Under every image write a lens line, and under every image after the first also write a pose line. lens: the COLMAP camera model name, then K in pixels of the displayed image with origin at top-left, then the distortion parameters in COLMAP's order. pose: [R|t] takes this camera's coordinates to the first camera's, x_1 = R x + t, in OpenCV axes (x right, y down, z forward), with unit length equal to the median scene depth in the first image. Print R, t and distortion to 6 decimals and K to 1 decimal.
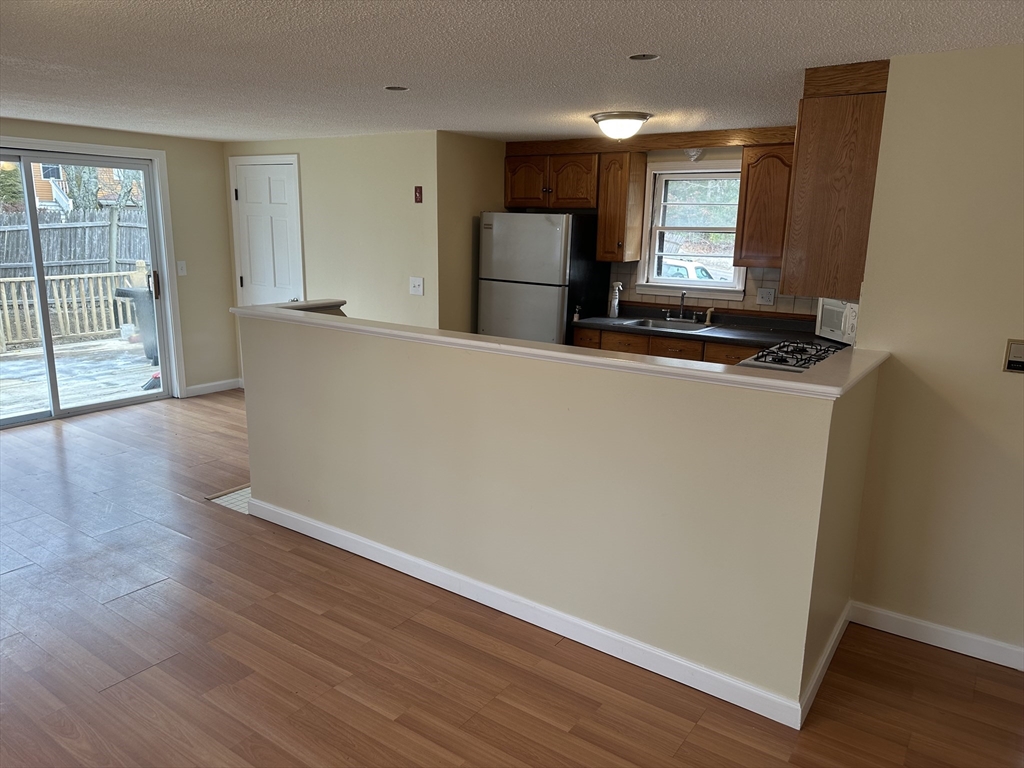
lens RADIAL K [[703.4, 0, 504.6], [0, 703.4, 382.3], [0, 0, 1]] dist [0.104896, -0.138205]
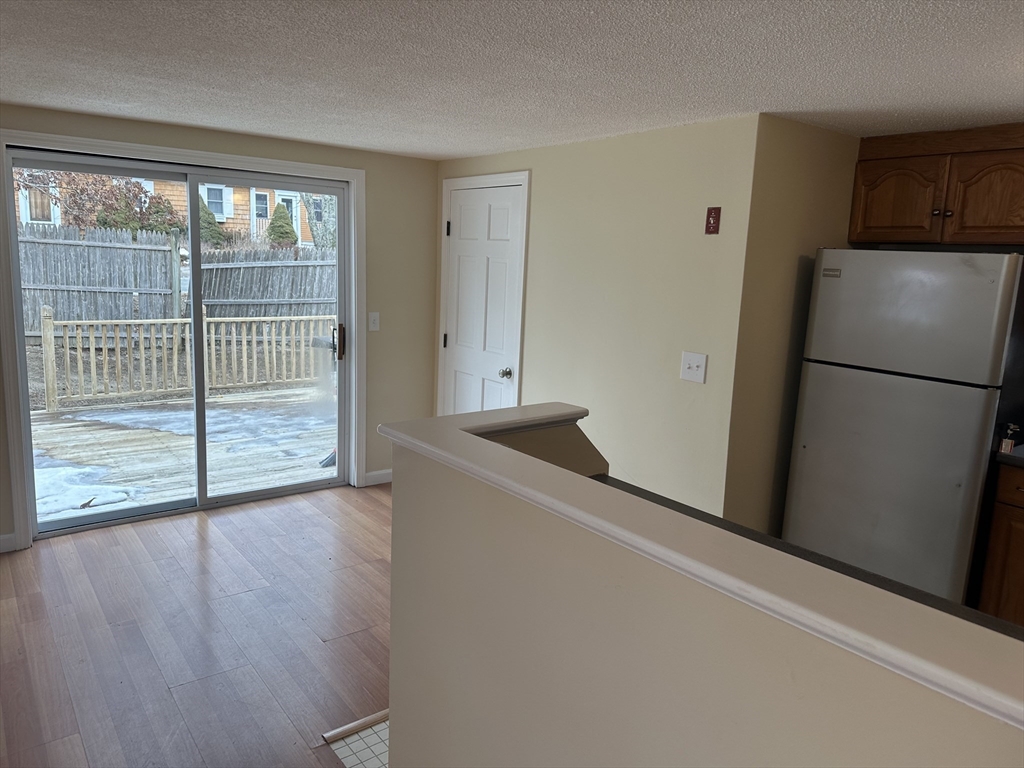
lens RADIAL K [[703.4, 0, 504.6], [0, 703.4, 382.3], [0, 0, 1]] dist [0.104896, -0.138205]
pose [[0.954605, 0.066544, -0.290348, -0.101298], [-0.083241, 0.995489, -0.045525, -0.079925], [0.286009, 0.067627, 0.955838, 0.357279]]
